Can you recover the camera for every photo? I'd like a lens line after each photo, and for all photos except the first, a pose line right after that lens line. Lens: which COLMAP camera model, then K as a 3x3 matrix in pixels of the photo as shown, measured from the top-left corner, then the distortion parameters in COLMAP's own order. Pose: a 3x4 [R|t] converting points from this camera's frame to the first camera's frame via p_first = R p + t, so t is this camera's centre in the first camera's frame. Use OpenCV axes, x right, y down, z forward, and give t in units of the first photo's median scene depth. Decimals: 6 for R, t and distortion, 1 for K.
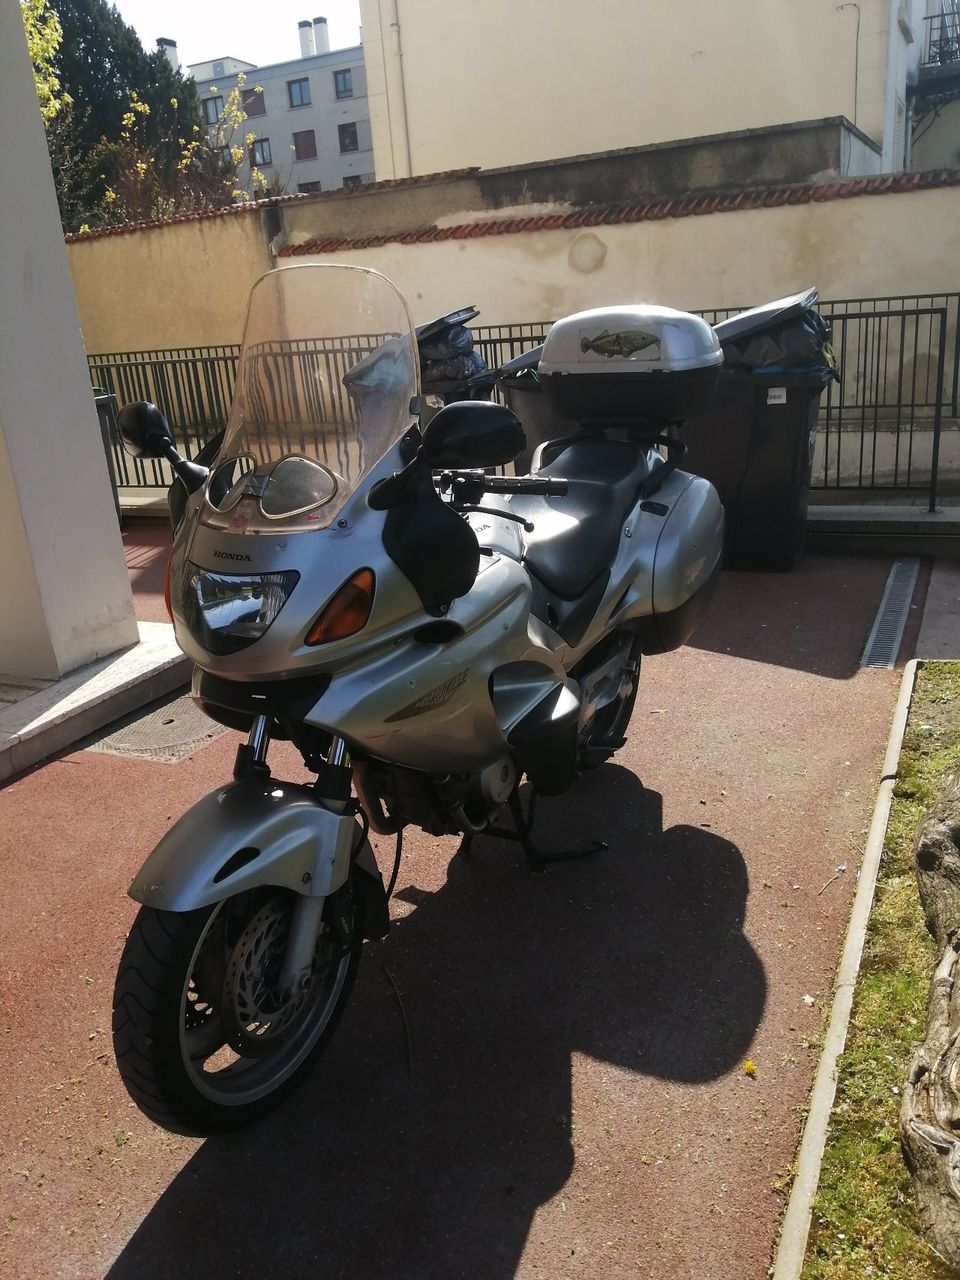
lens RADIAL K [[1012.8, 0, 482.8], [0, 1012.8, 640.2], [0, 0, 1]] dist [-0.013689, -0.012599]
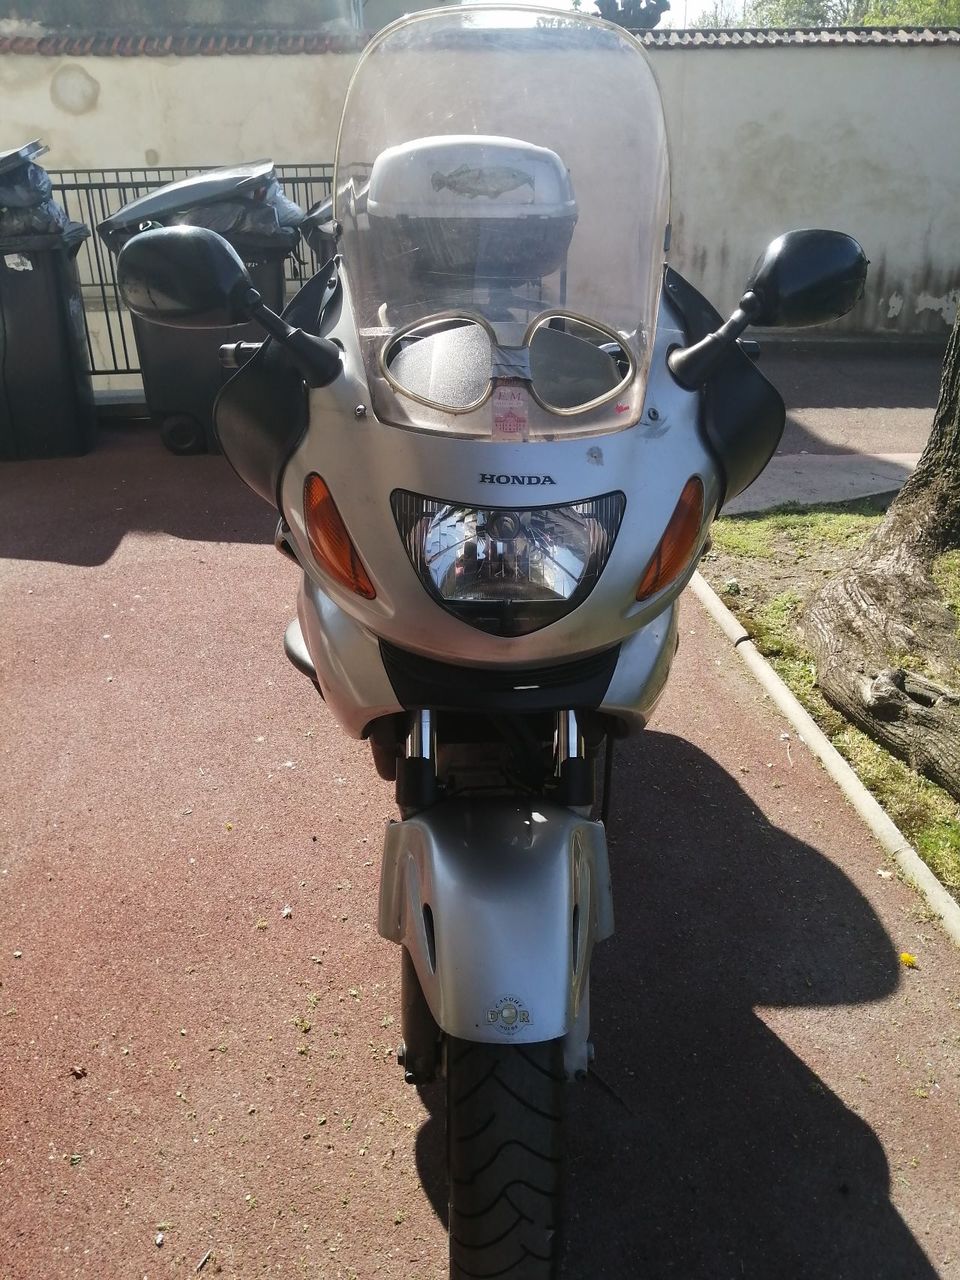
lens RADIAL K [[1011.8, 0, 478.9], [0, 1011.8, 634.2], [0, 0, 1]] dist [-0.046938, 0.045762]
pose [[0.854833, -0.166454, 0.491480, -0.104509], [0.111167, 0.983909, 0.139875, -0.013188], [-0.506855, -0.064934, 0.859582, 0.082603]]
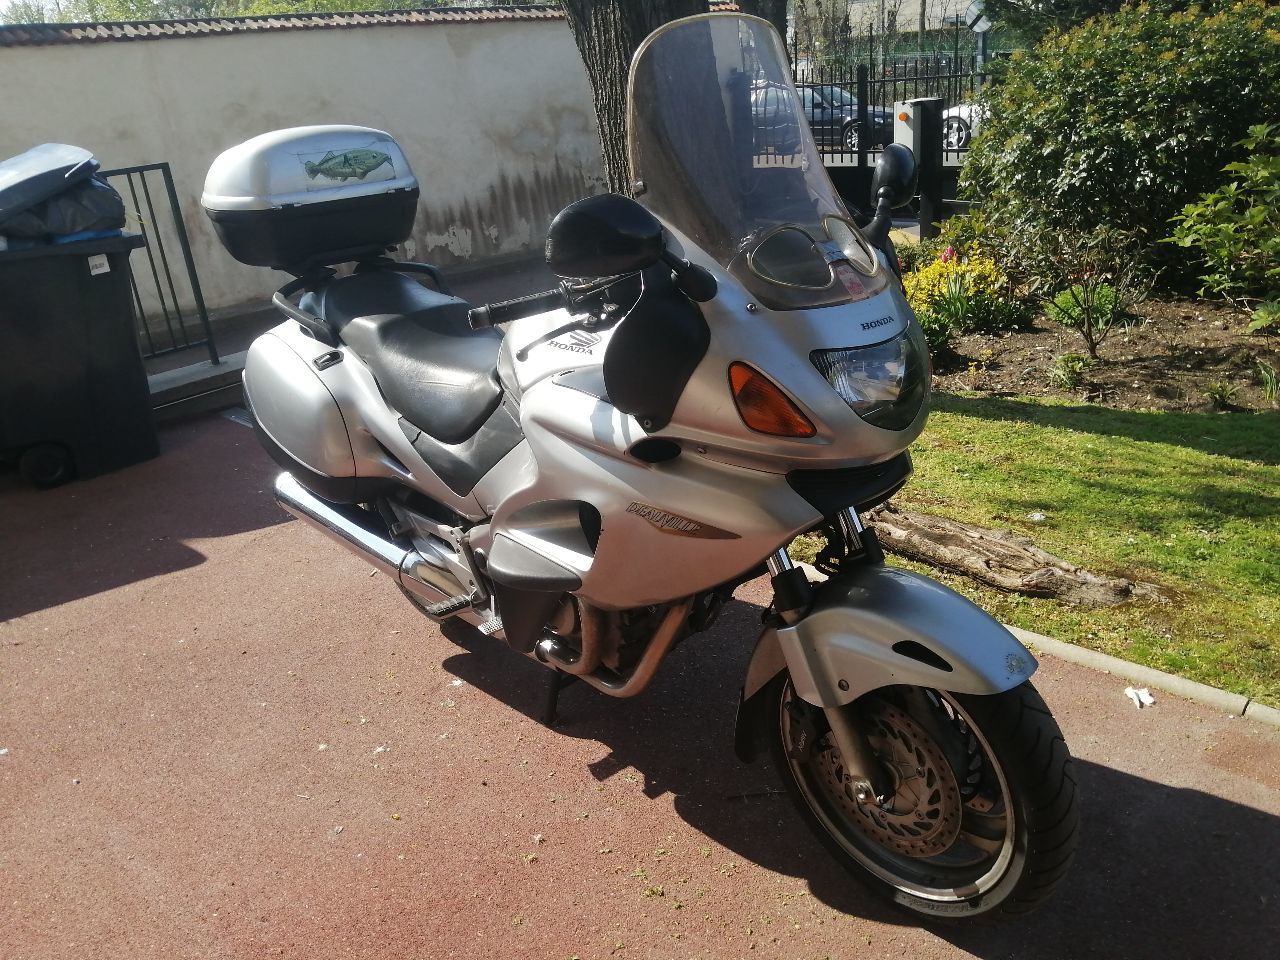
lens RADIAL K [[1006.6, 0, 641.0], [0, 1006.6, 481.2], [0, 0, 1]] dist [-0.005784, -0.011449]
pose [[0.317282, -0.311759, 0.895622, -0.208006], [0.359514, 0.913465, 0.190609, -0.035203], [-0.877543, 0.261512, 0.401907, 0.151016]]
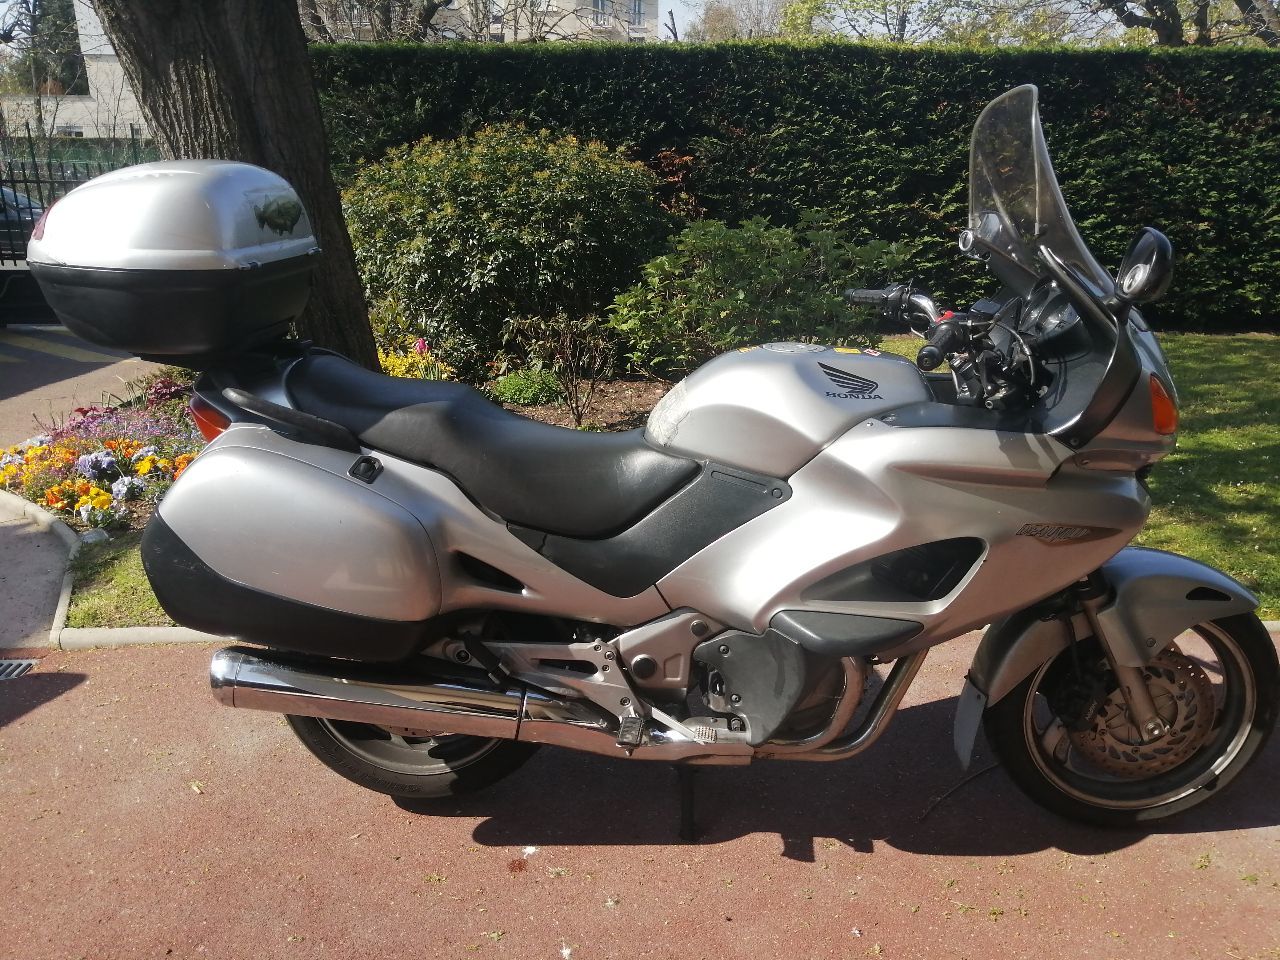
lens RADIAL K [[1012.8, 0, 640.7], [0, 1012.8, 482.9], [0, 0, 1]] dist [-0.013689, -0.012599]
pose [[-0.447085, -0.204466, 0.870809, -0.181858], [0.309753, 0.877901, 0.365162, -0.095105], [-0.839147, 0.432994, -0.329162, 0.339436]]
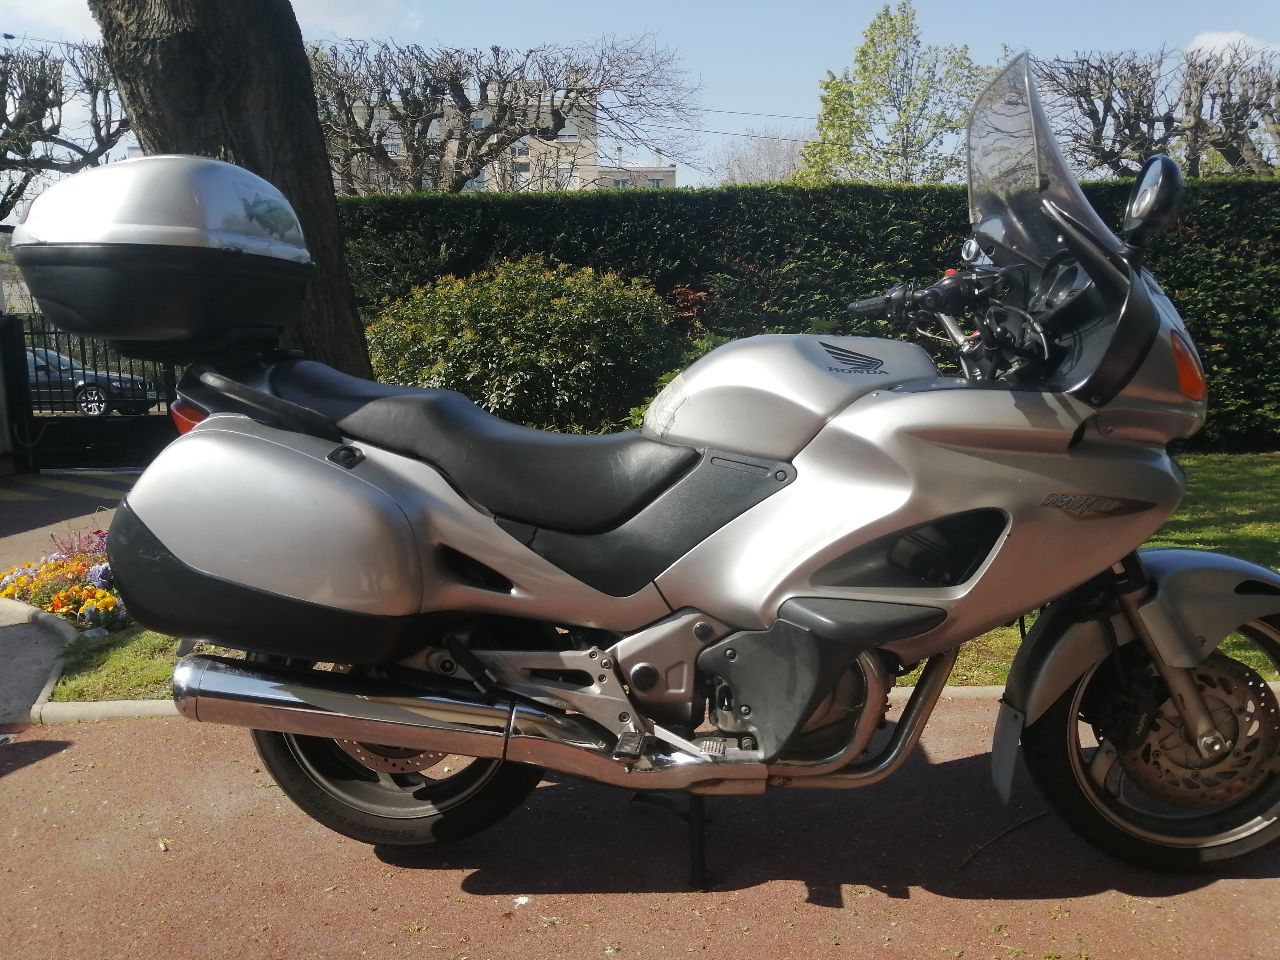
lens RADIAL K [[1006.6, 0, 641.0], [0, 1006.6, 481.2], [0, 0, 1]] dist [-0.005784, -0.011449]
pose [[-0.427177, -0.057830, 0.902317, -0.177744], [0.331725, 0.918338, 0.215903, -0.060957], [-0.841117, 0.391550, -0.373109, 0.343668]]
